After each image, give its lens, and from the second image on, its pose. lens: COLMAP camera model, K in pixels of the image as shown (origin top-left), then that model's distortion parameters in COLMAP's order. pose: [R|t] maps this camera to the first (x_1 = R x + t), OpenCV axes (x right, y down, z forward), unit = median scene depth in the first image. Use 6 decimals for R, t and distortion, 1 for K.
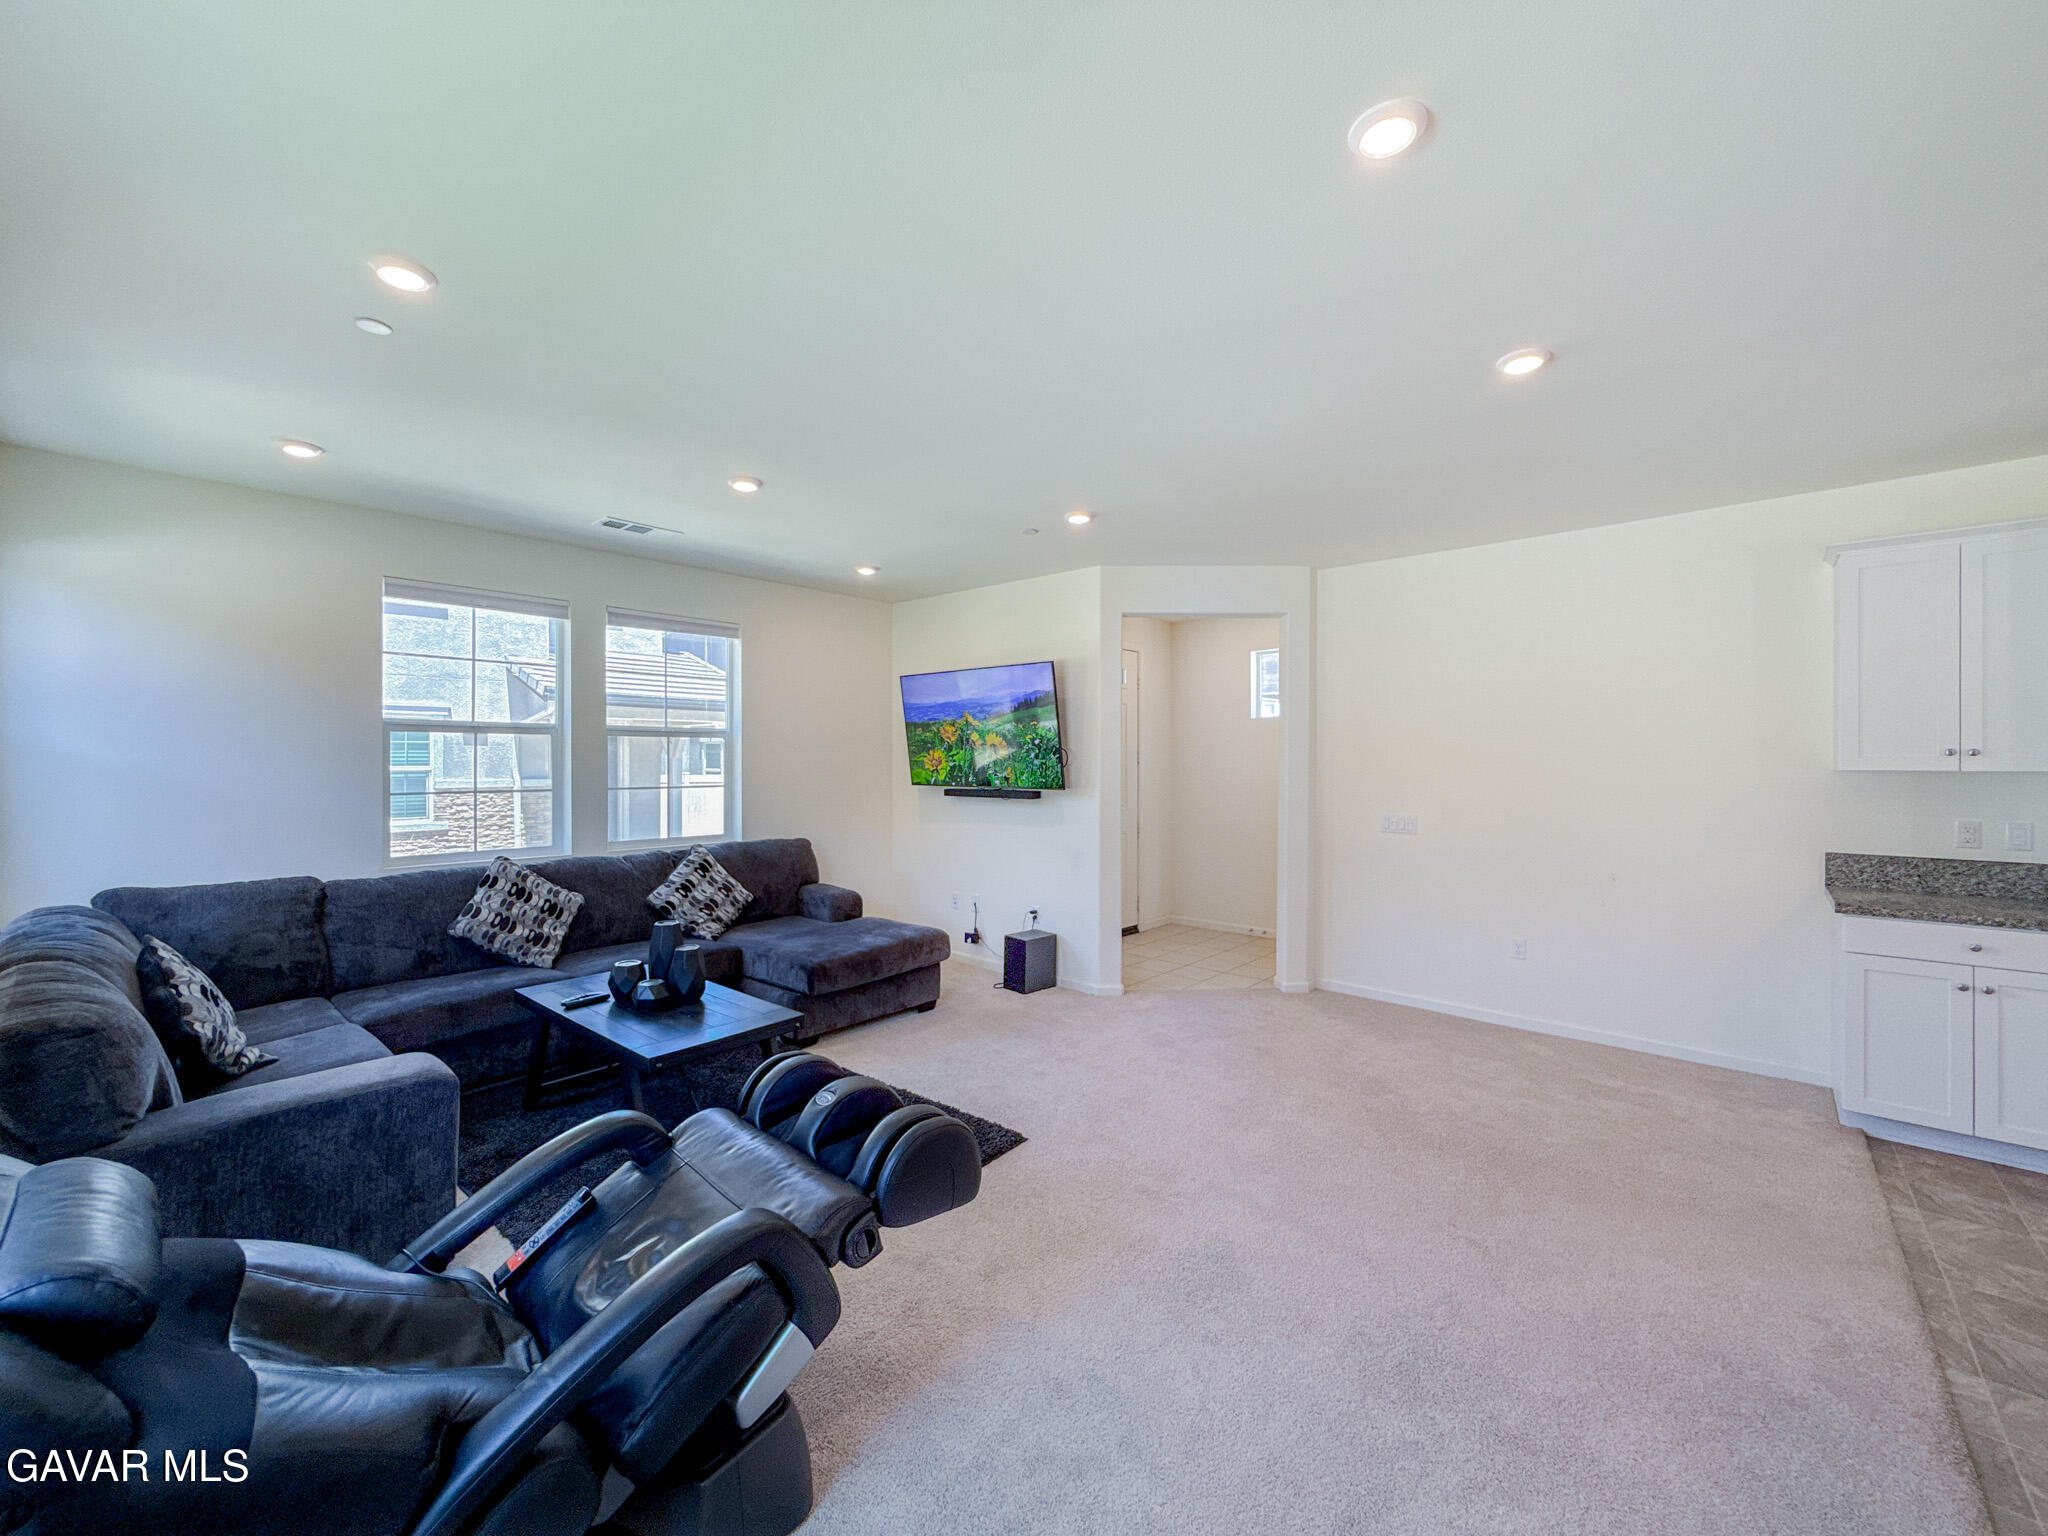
lens RADIAL K [[816.8, 0, 1021.2], [0, 816.8, 760.7], [0, 0, 1]] dist [-0.000541, -0.000190]
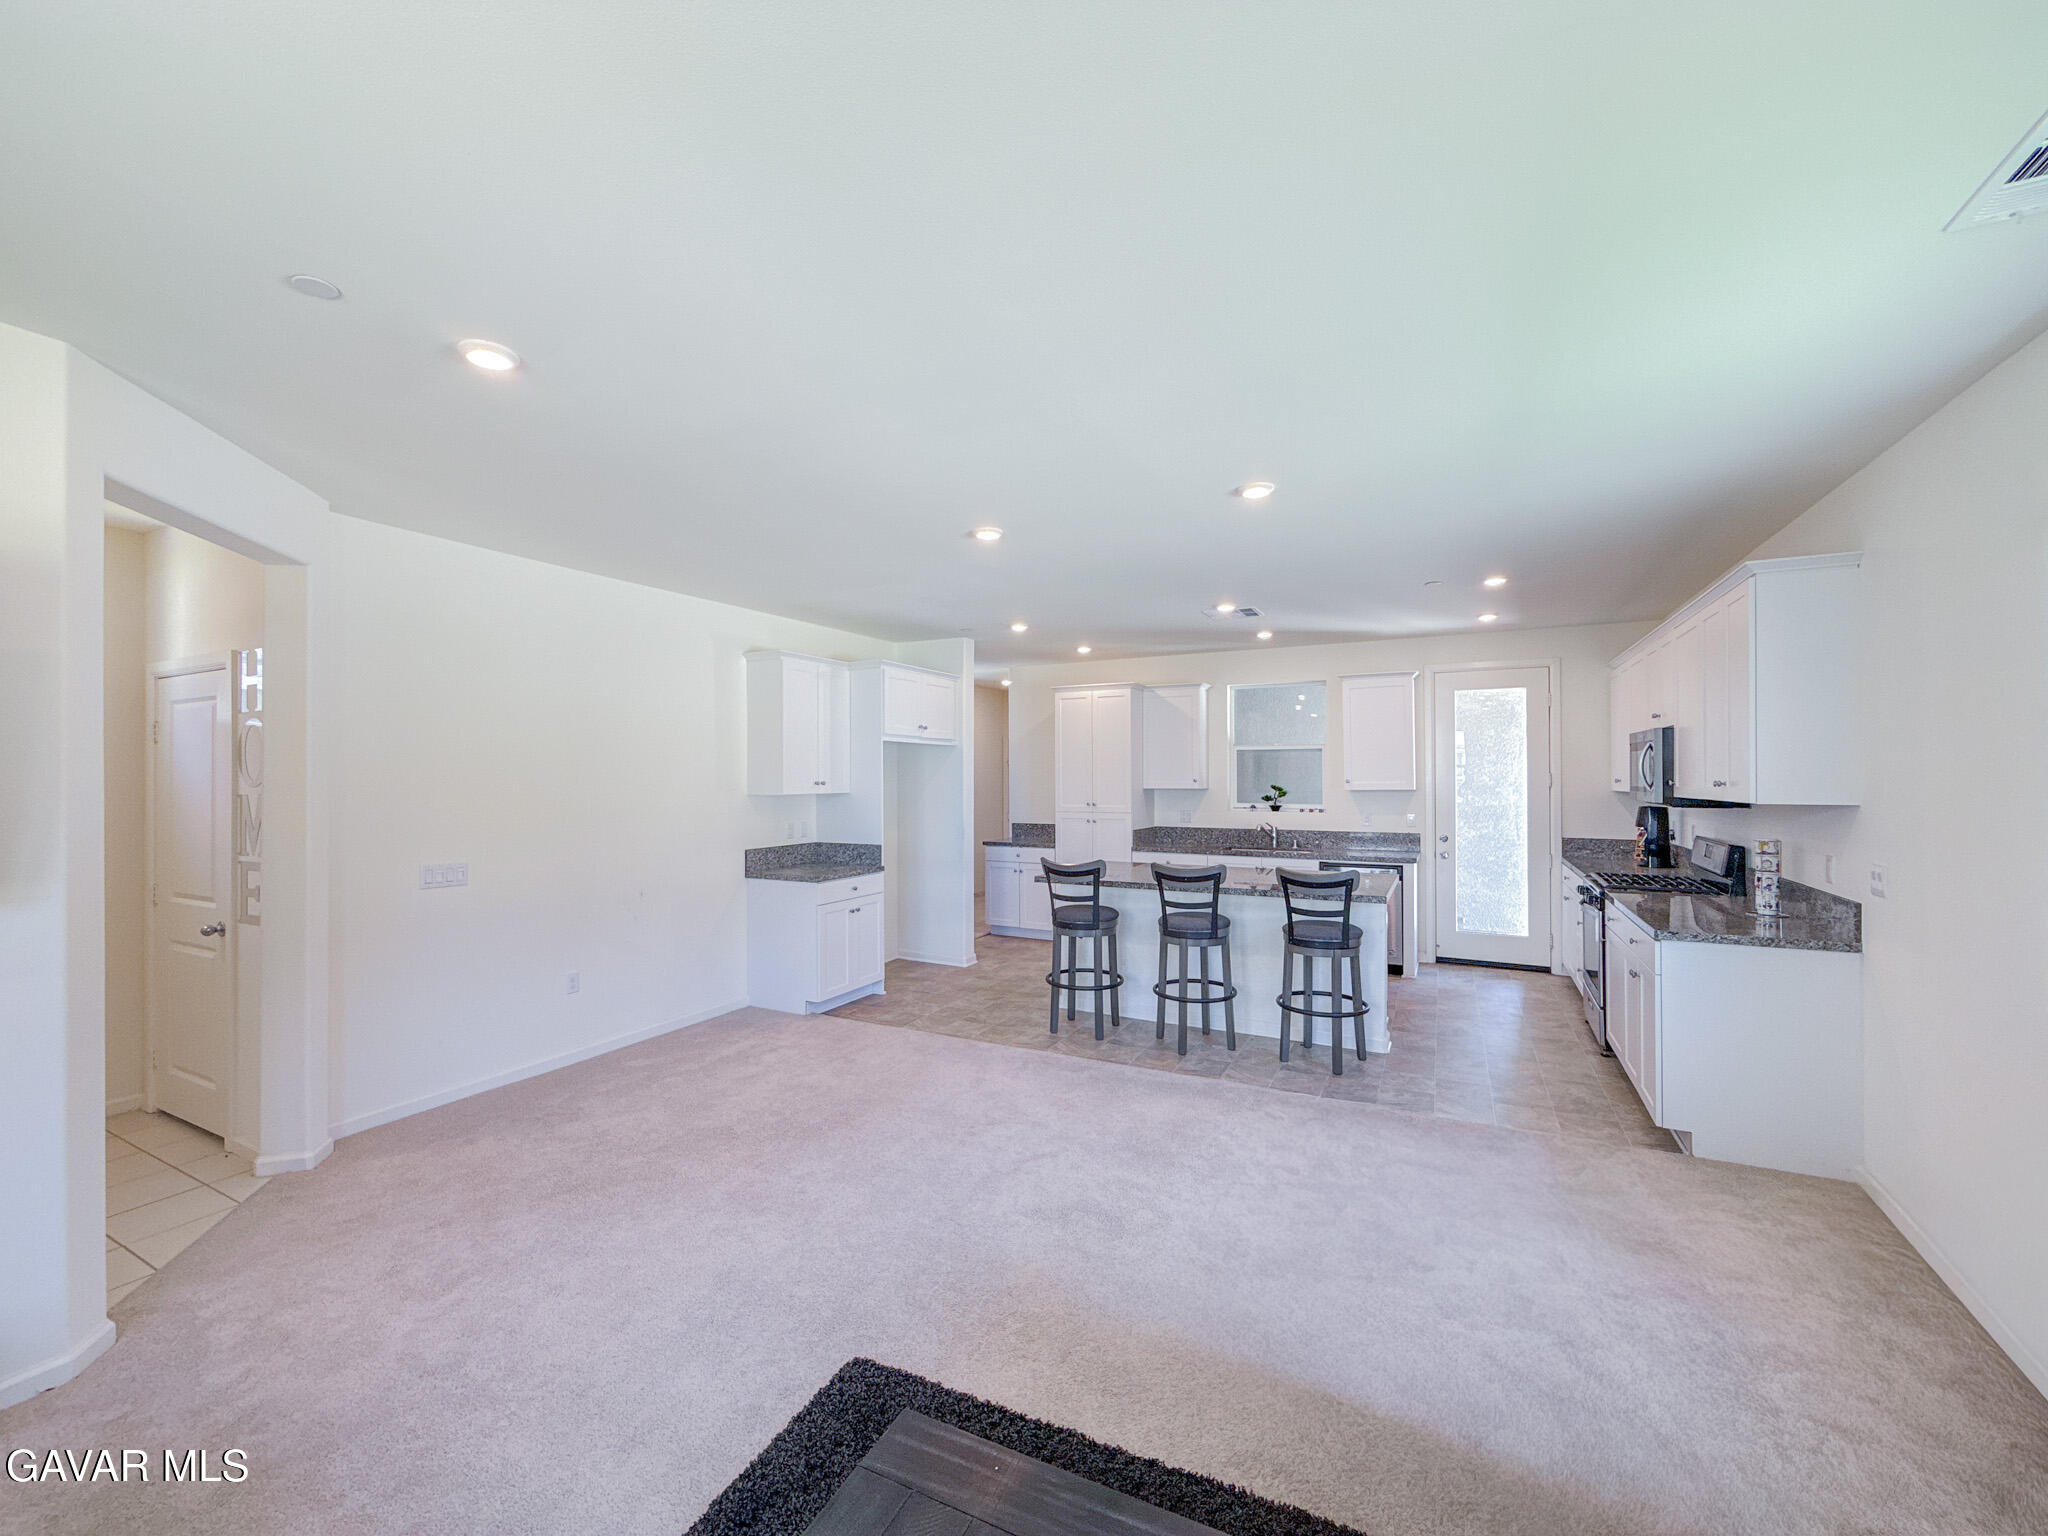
lens RADIAL K [[816.8, 0, 1023.3], [0, 816.8, 770.7], [0, 0, 1]] dist [-0.000541, -0.000190]
pose [[-0.250116, 0.007531, 0.968186, -0.515303], [0.004512, 0.999968, -0.006612, -0.017674], [-0.968205, 0.002715, -0.250142, 0.769108]]
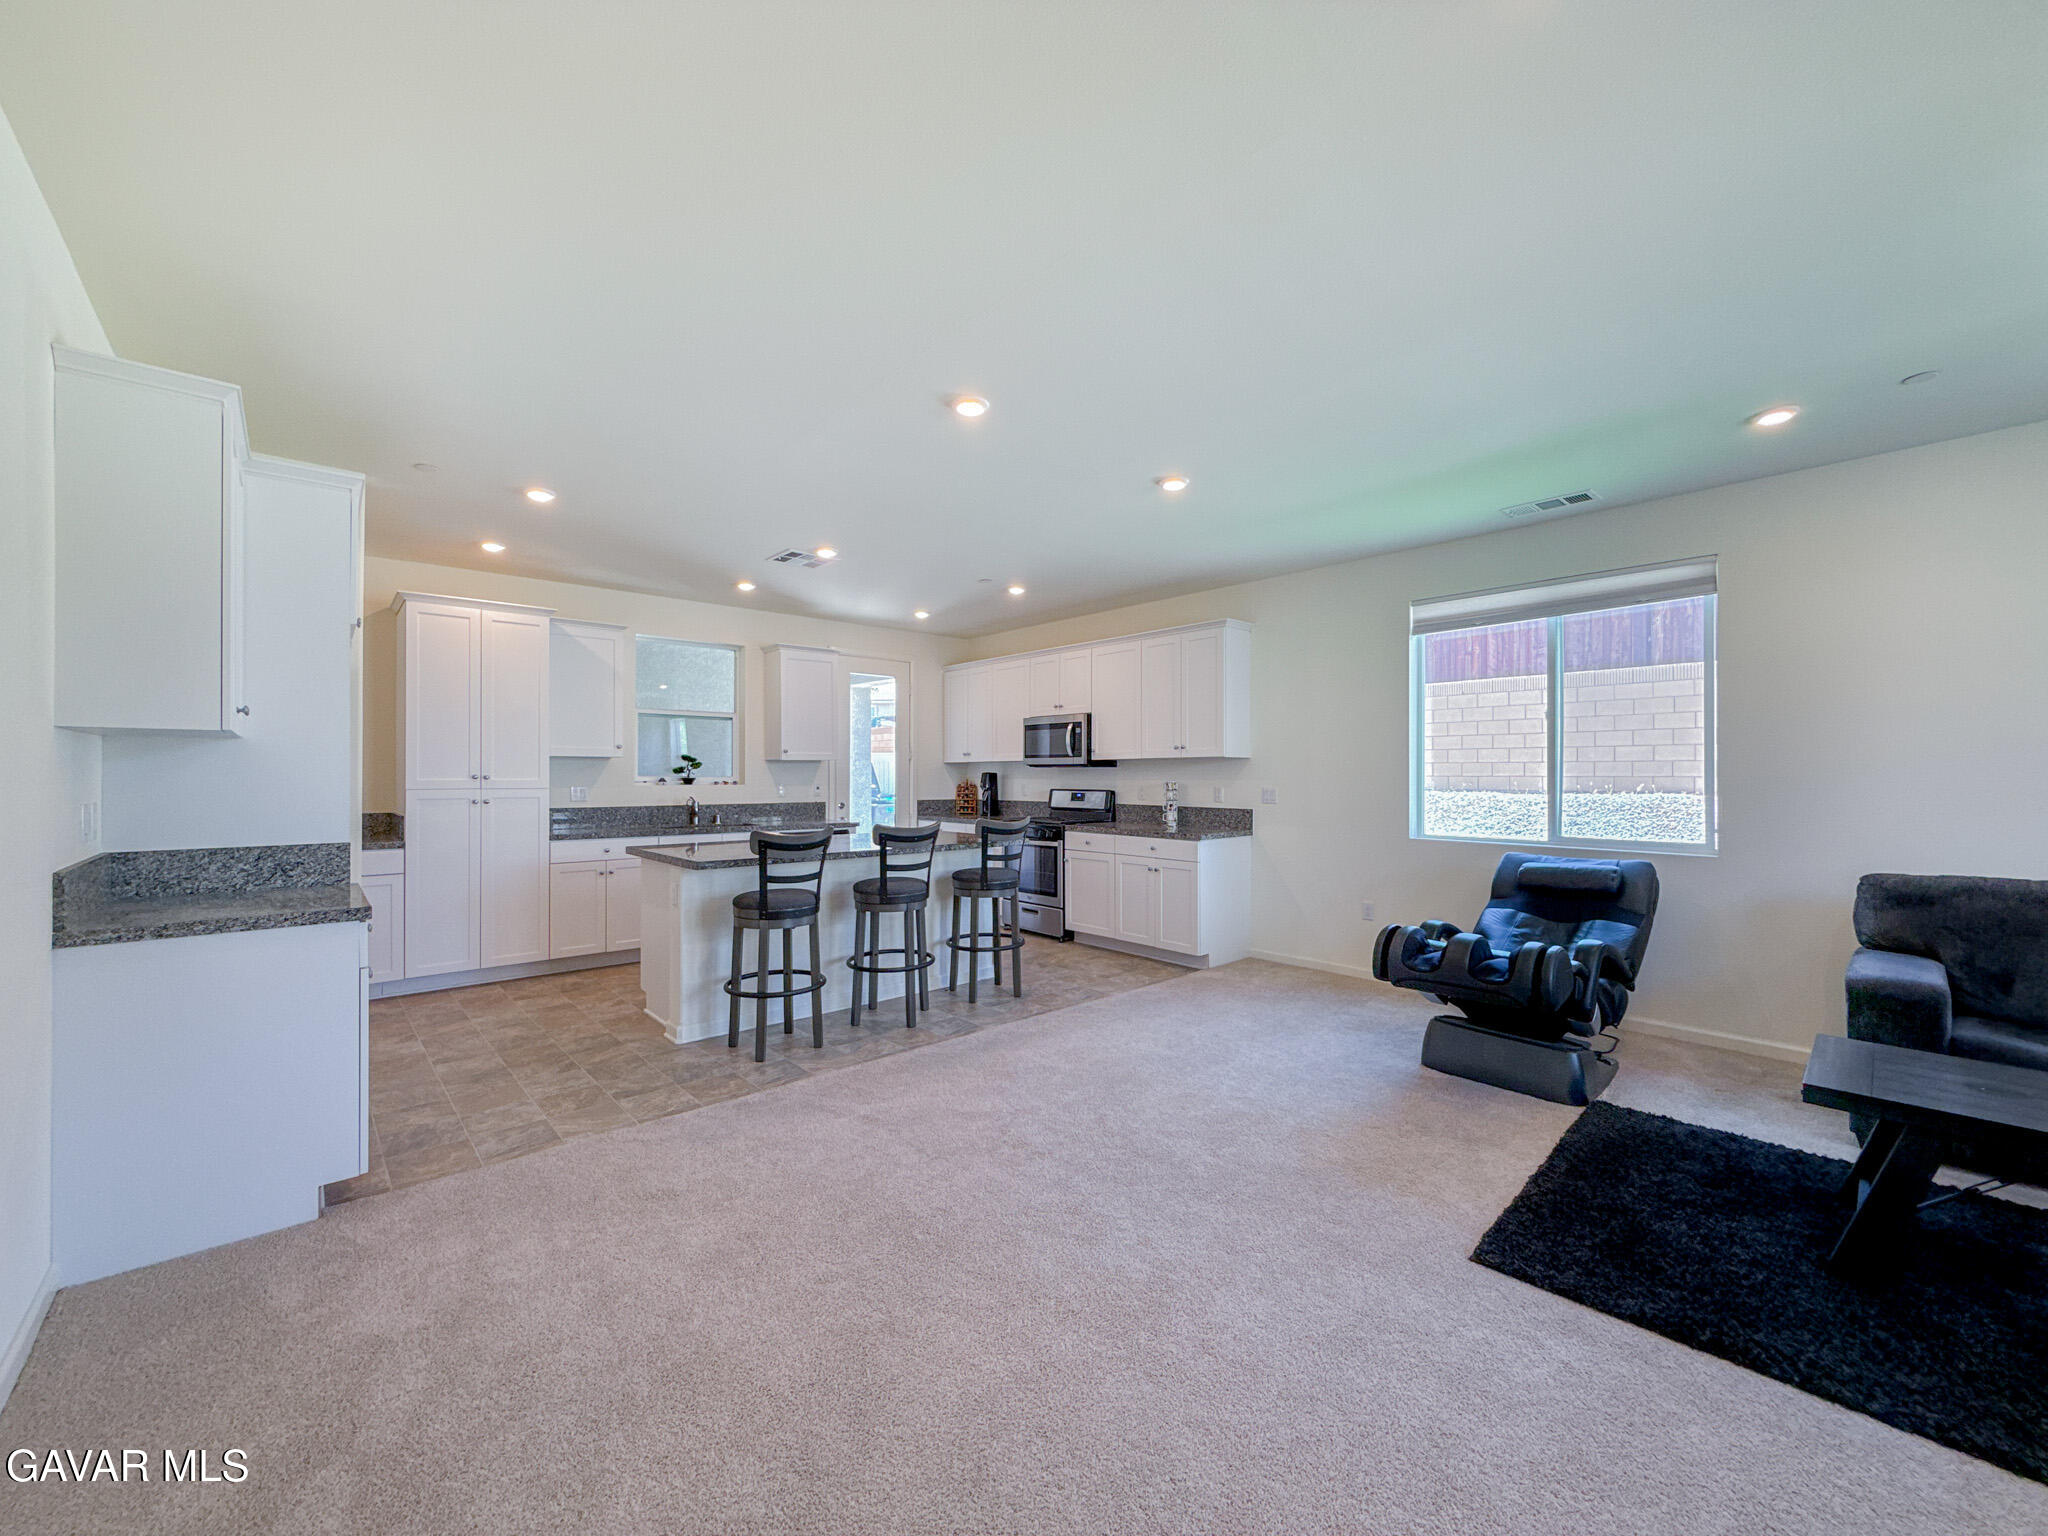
lens RADIAL K [[816.8, 0, 1018.0], [0, 816.8, 771.7], [0, 0, 1]] dist [-0.000541, -0.000190]
pose [[-0.993613, -0.001296, 0.112830, 0.234951], [-0.001519, 0.999997, -0.001892, 0.037066], [-0.112827, -0.002052, -0.993612, 1.290130]]
